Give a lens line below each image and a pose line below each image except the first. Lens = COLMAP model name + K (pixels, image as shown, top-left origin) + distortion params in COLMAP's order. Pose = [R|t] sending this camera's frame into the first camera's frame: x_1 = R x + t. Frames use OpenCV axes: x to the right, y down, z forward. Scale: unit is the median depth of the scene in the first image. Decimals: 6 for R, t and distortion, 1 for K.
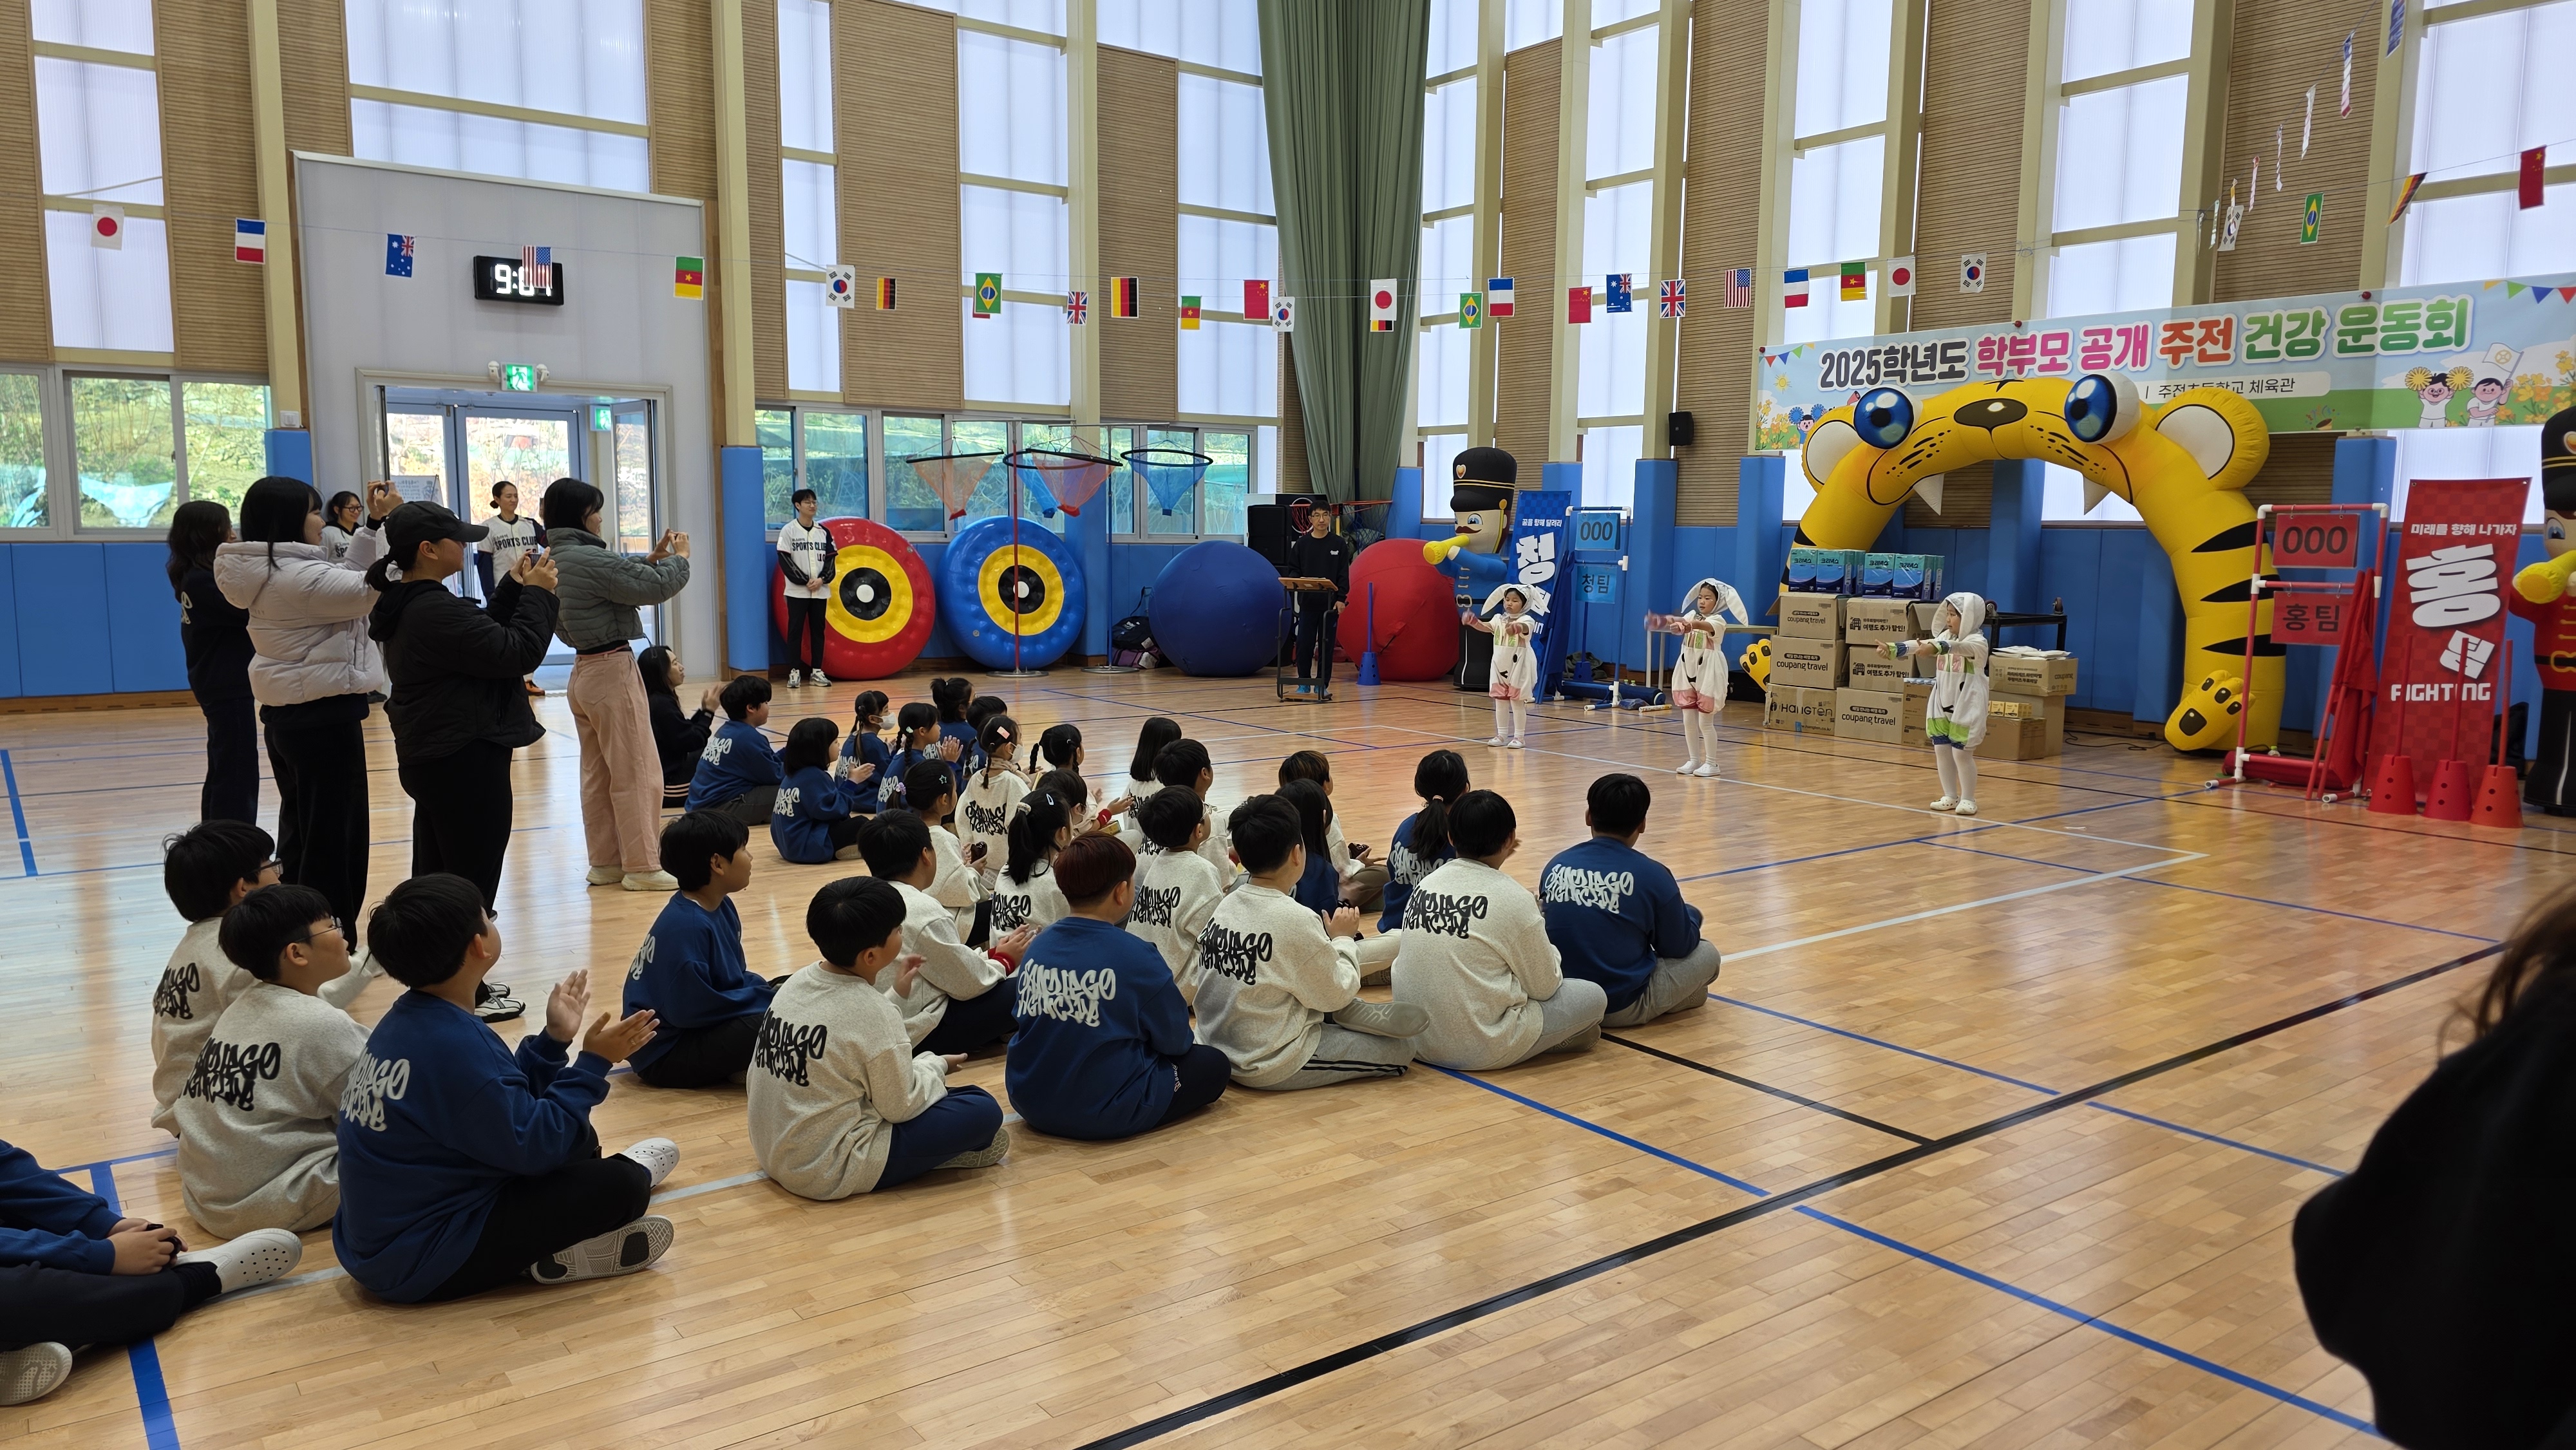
lens RADIAL K [[1717.8, 0, 1288.0], [0, 1717.8, 725.0], [0, 0, 1]] dist [0.001239, -0.006335]
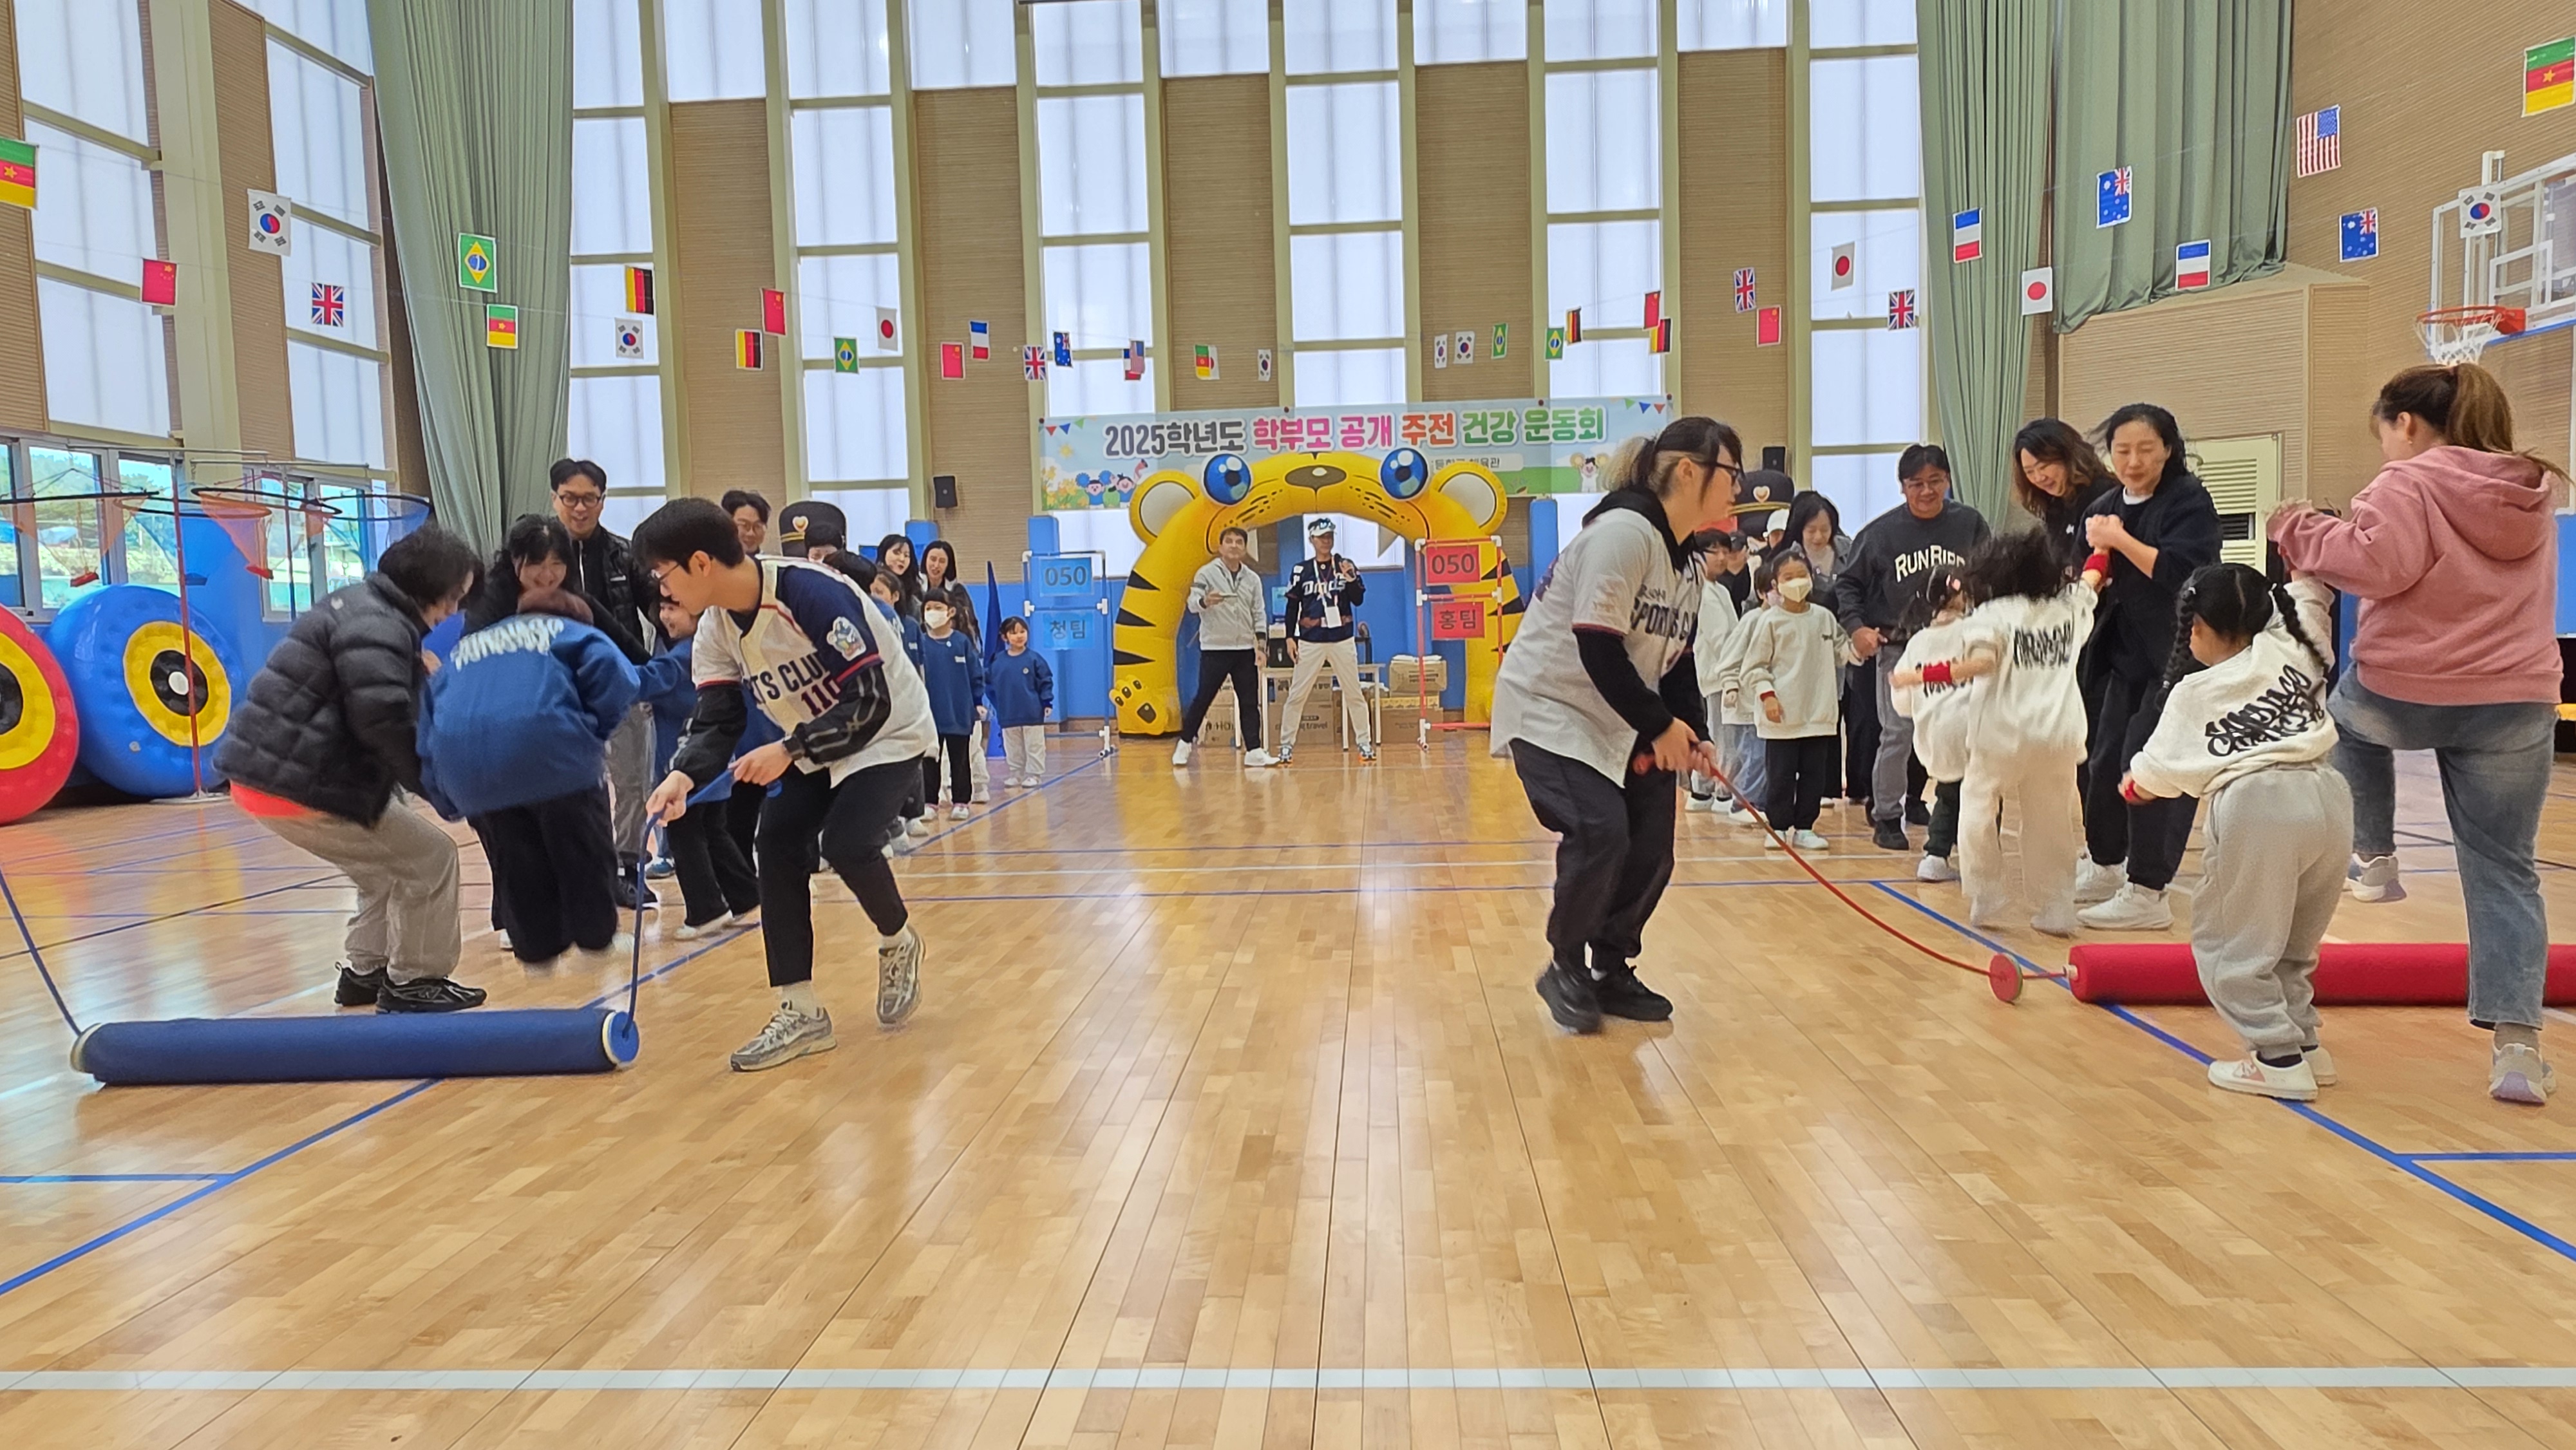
lens RADIAL K [[1514.8, 0, 1288.0], [0, 1514.8, 725.0], [0, 0, 1]] dist [-0.000503, -0.000519]
pose [[0.643794, -0.080015, 0.761004, -0.426125], [0.123930, 0.992291, -0.000508, -0.004417], [-0.755097, 0.094638, 0.648747, 0.300107]]
